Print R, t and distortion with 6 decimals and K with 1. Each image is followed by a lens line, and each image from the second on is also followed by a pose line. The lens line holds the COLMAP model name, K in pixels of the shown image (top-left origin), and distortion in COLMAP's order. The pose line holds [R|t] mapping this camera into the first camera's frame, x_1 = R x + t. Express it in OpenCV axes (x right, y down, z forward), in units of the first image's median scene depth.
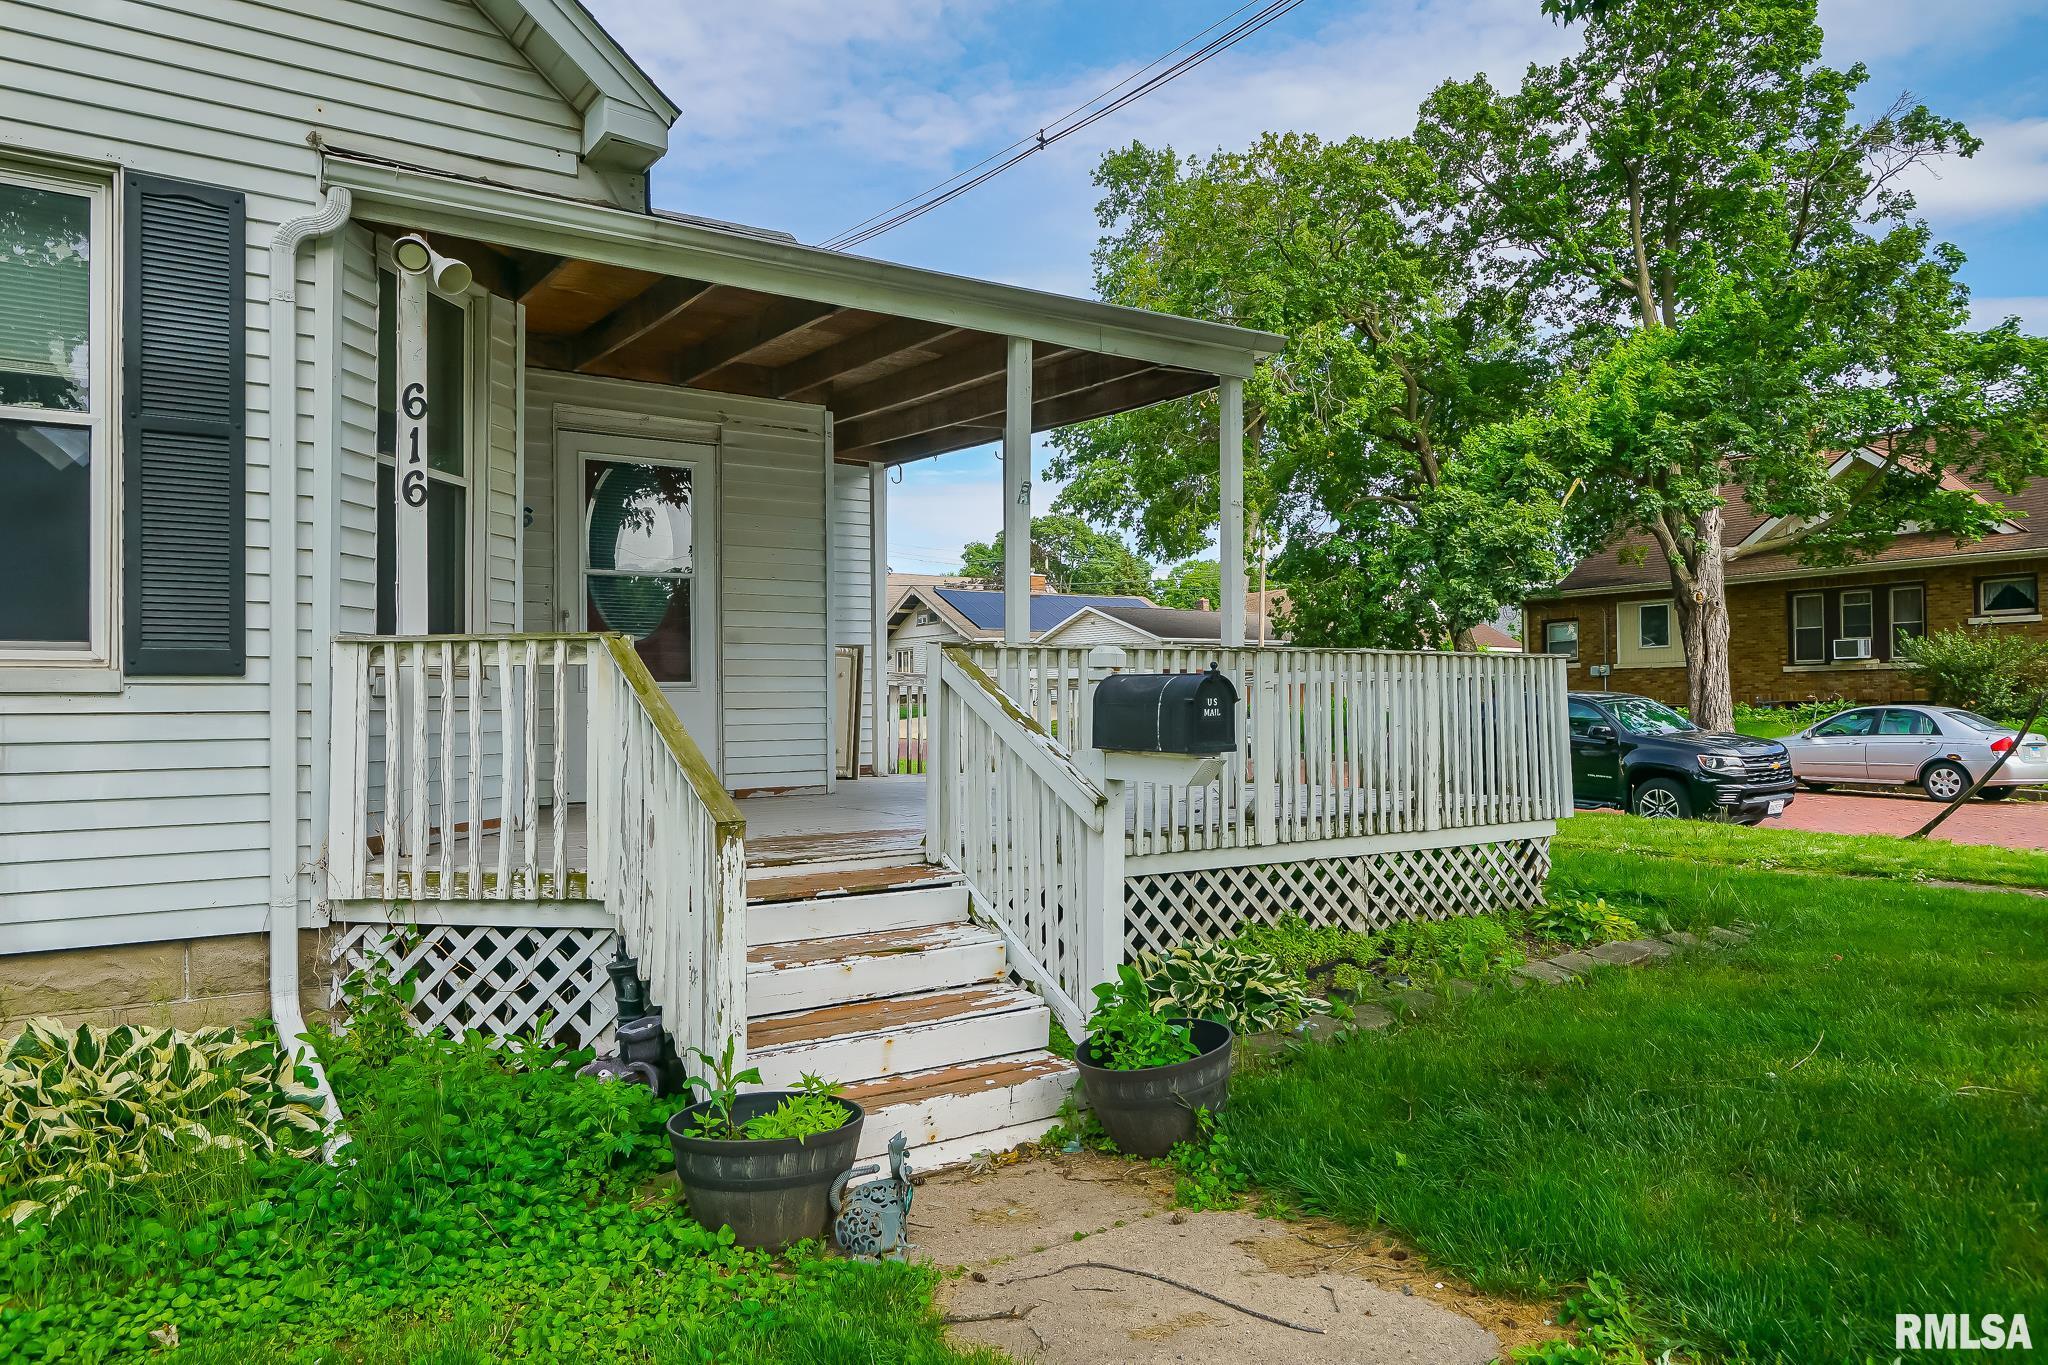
lens RADIAL K [[1336.5, 0, 1020.4], [0, 1336.5, 702.4], [0, 0, 1]] dist [0.003106, -0.000073]
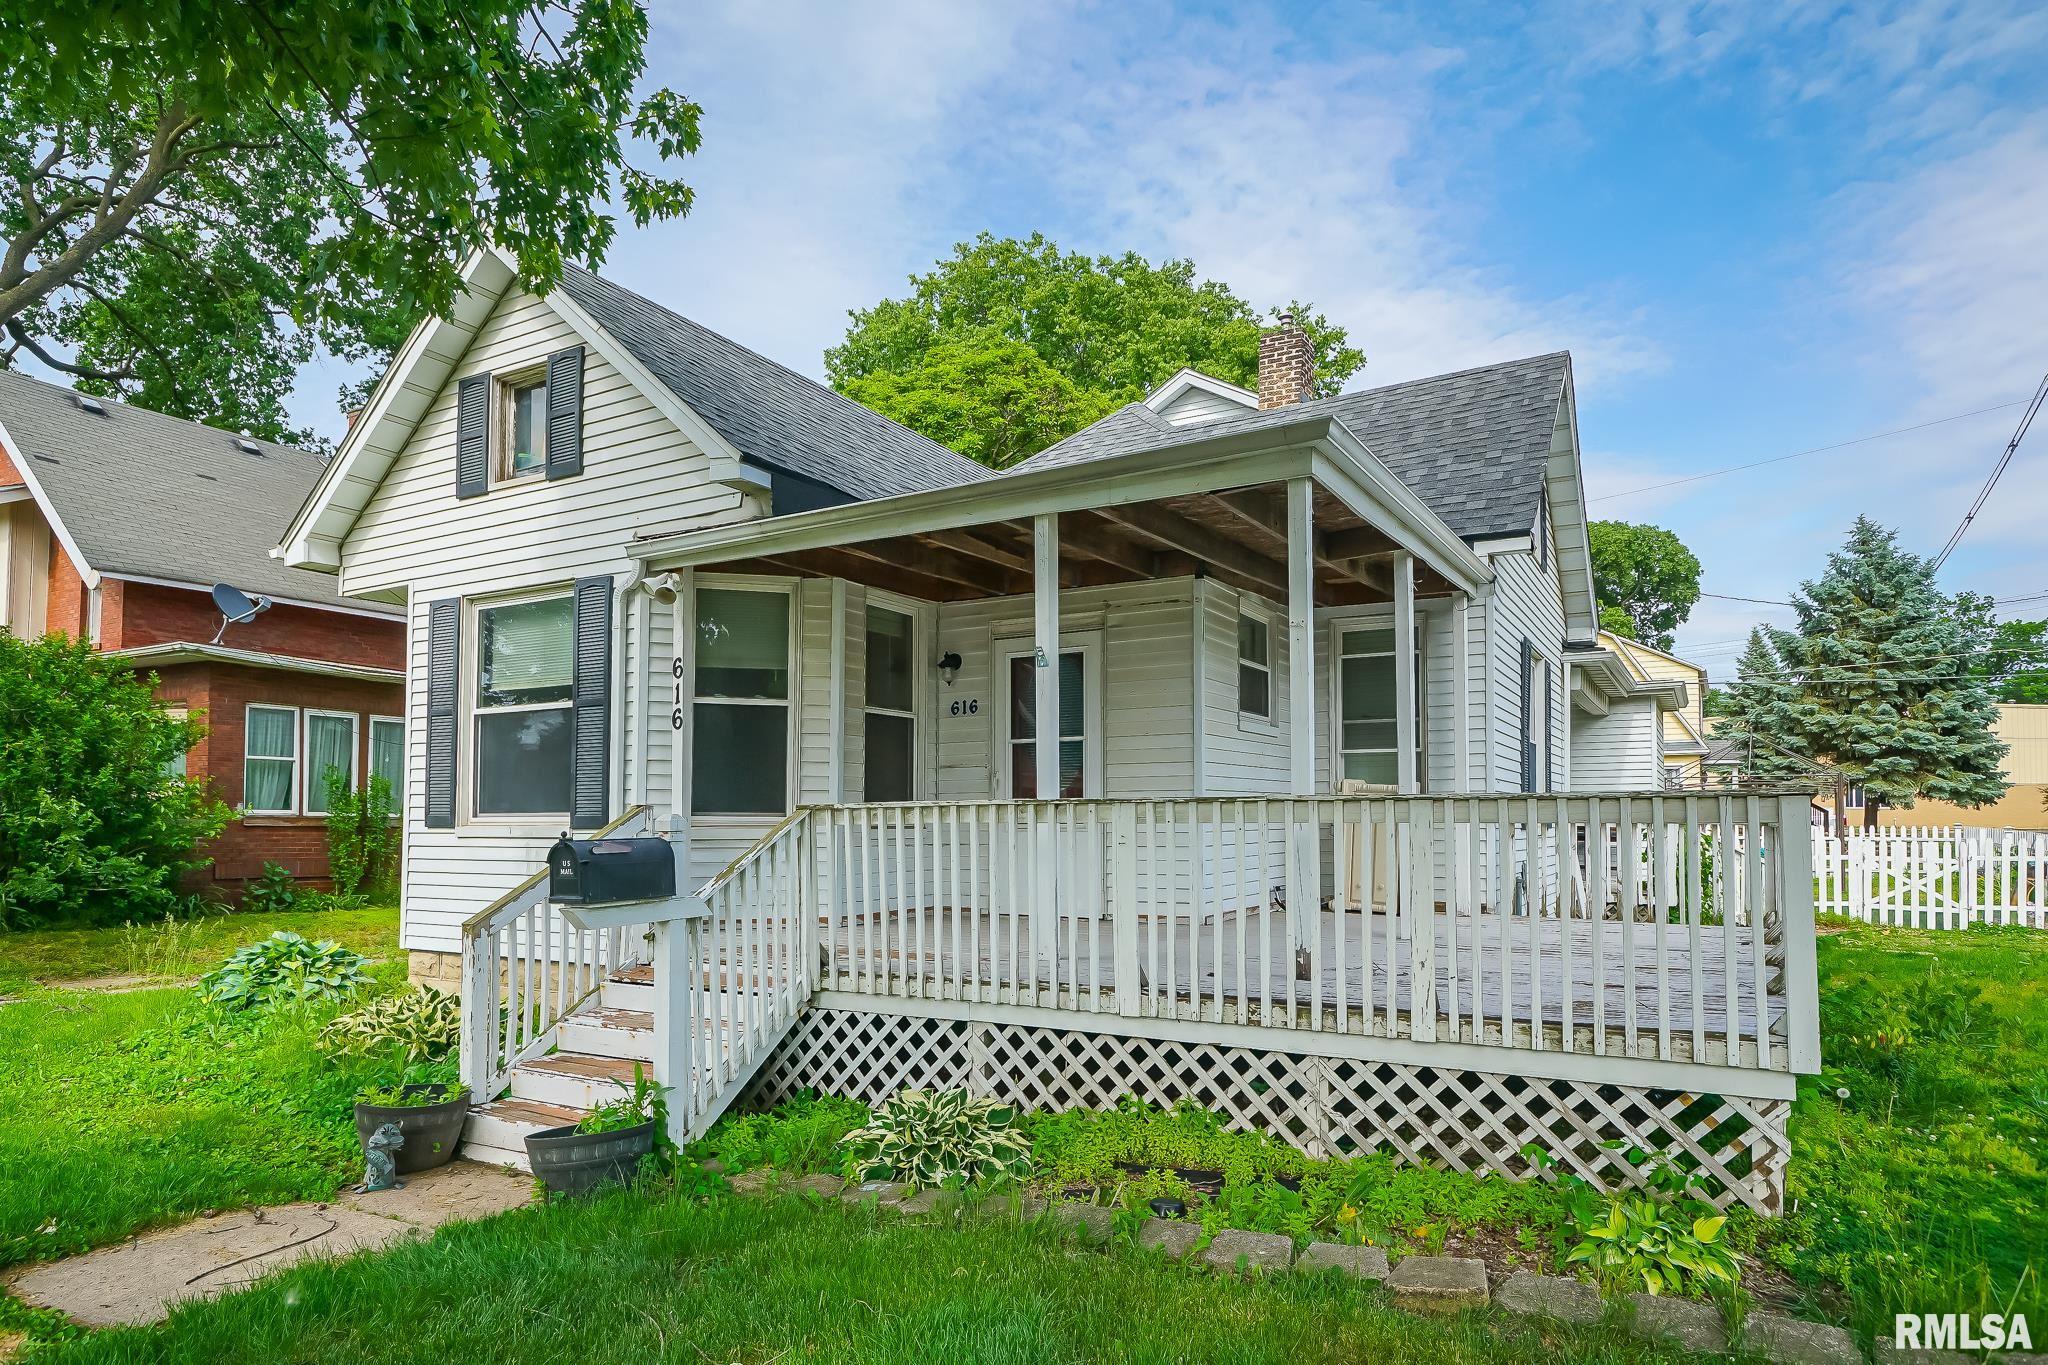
lens RADIAL K [[1151.8, 0, 1013.0], [0, 1151.8, 800.2], [0, 0, 1]] dist [0.006311, -0.006278]
pose [[0.451081, -0.010789, -0.892418, 0.815805], [0.000121, 0.999928, -0.012027, -0.029665], [0.892483, 0.005317, 0.451050, 0.556983]]
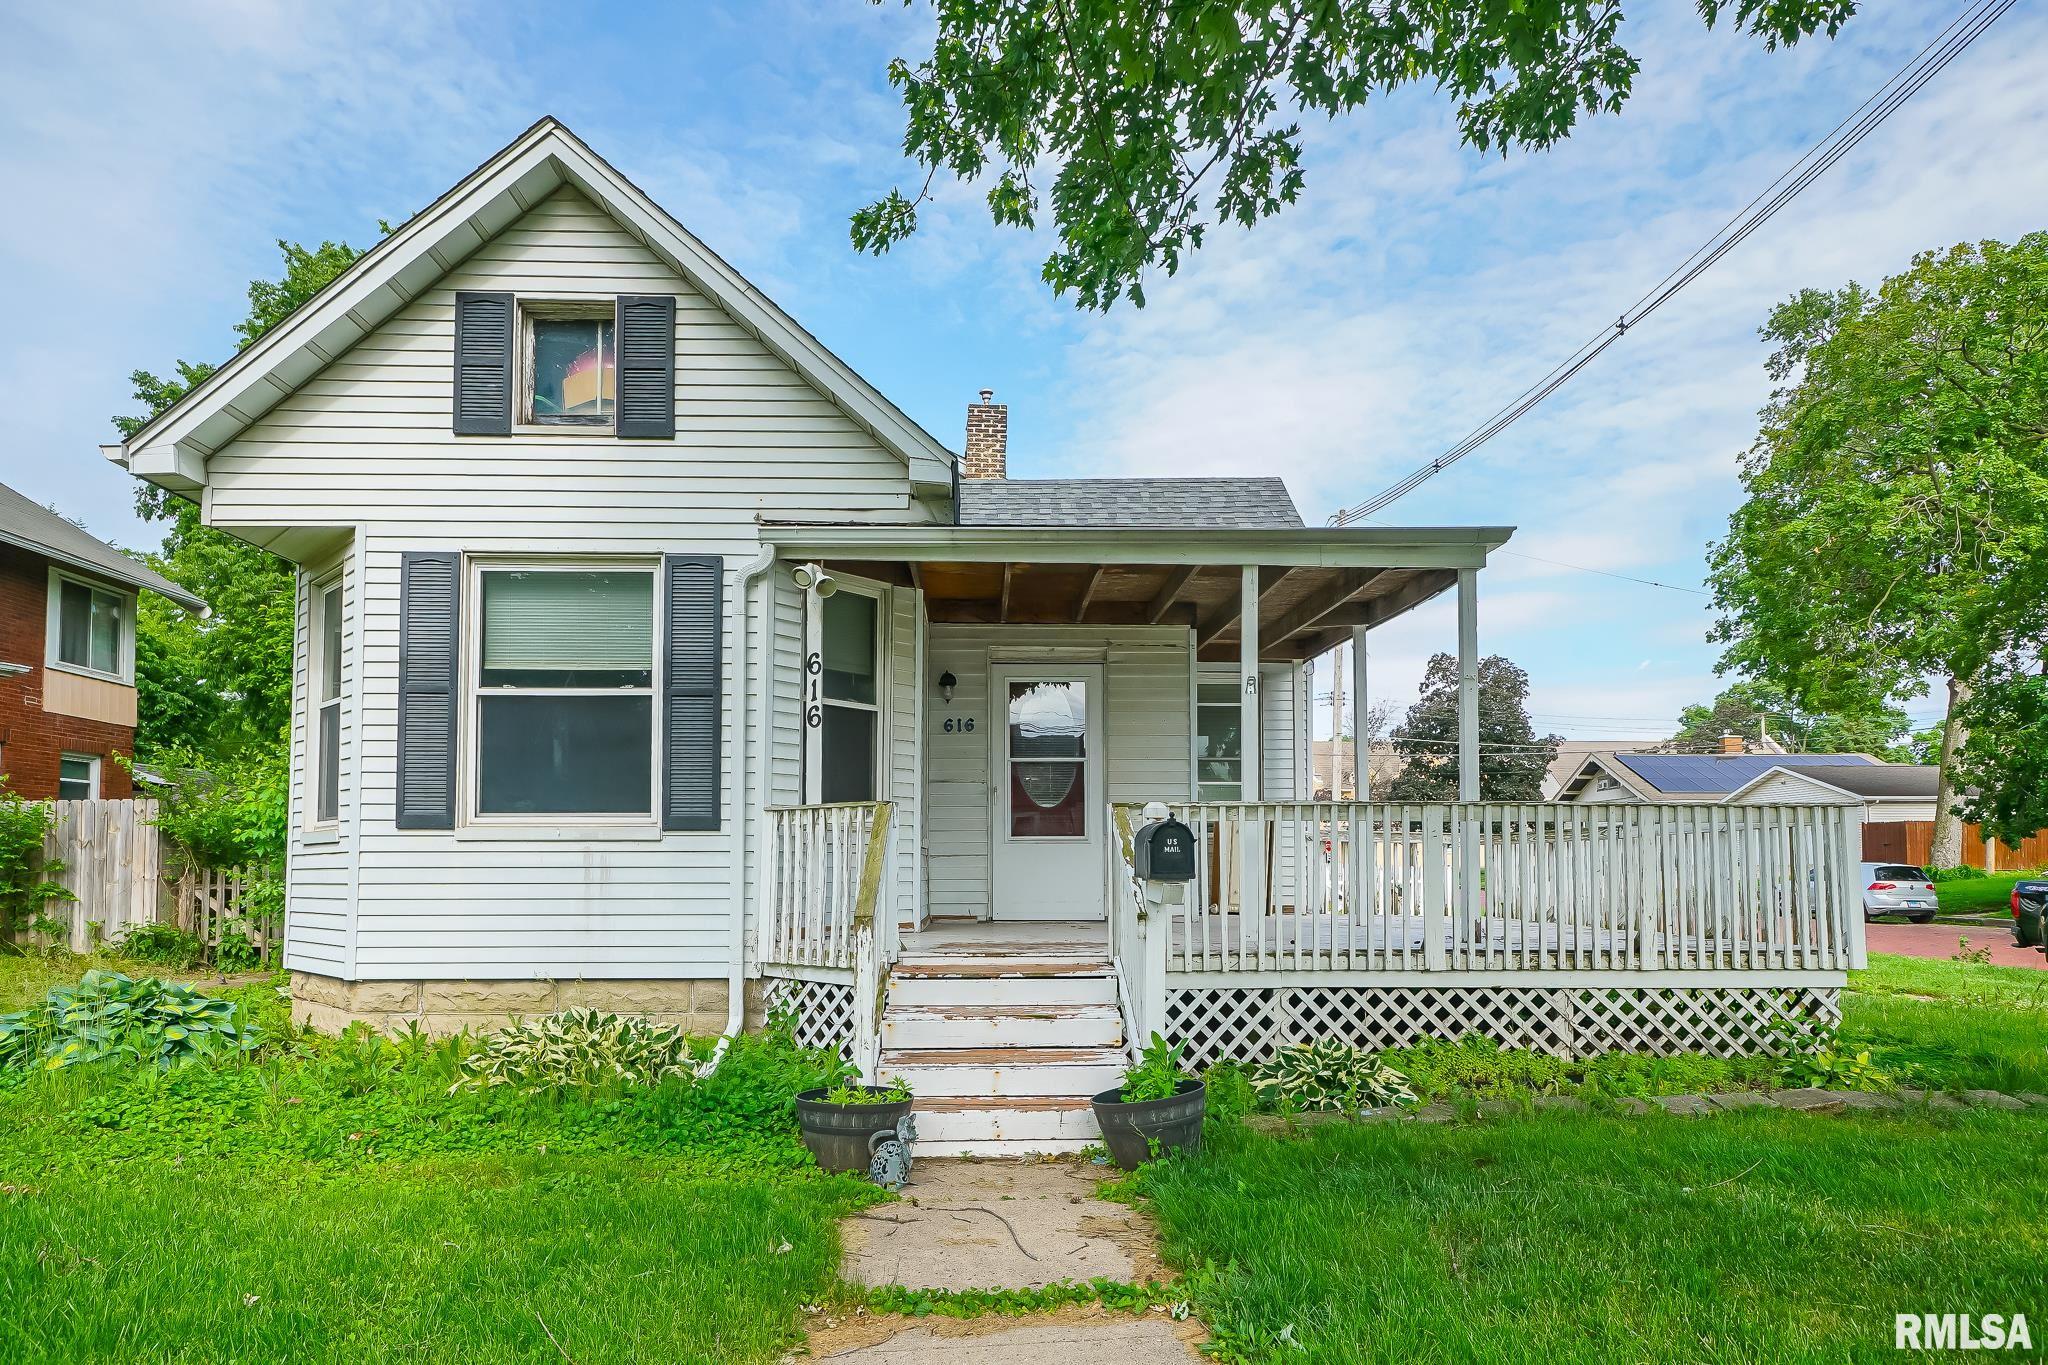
lens RADIAL K [[1142.9, 0, 1019.0], [0, 1142.9, 842.2], [0, 0, 1]] dist [0.009198, -0.001286]
pose [[0.847532, -0.003483, -0.530733, 0.391699], [-0.006045, 0.999850, -0.016214, 0.012152], [0.530710, 0.016950, 0.847384, -0.042700]]
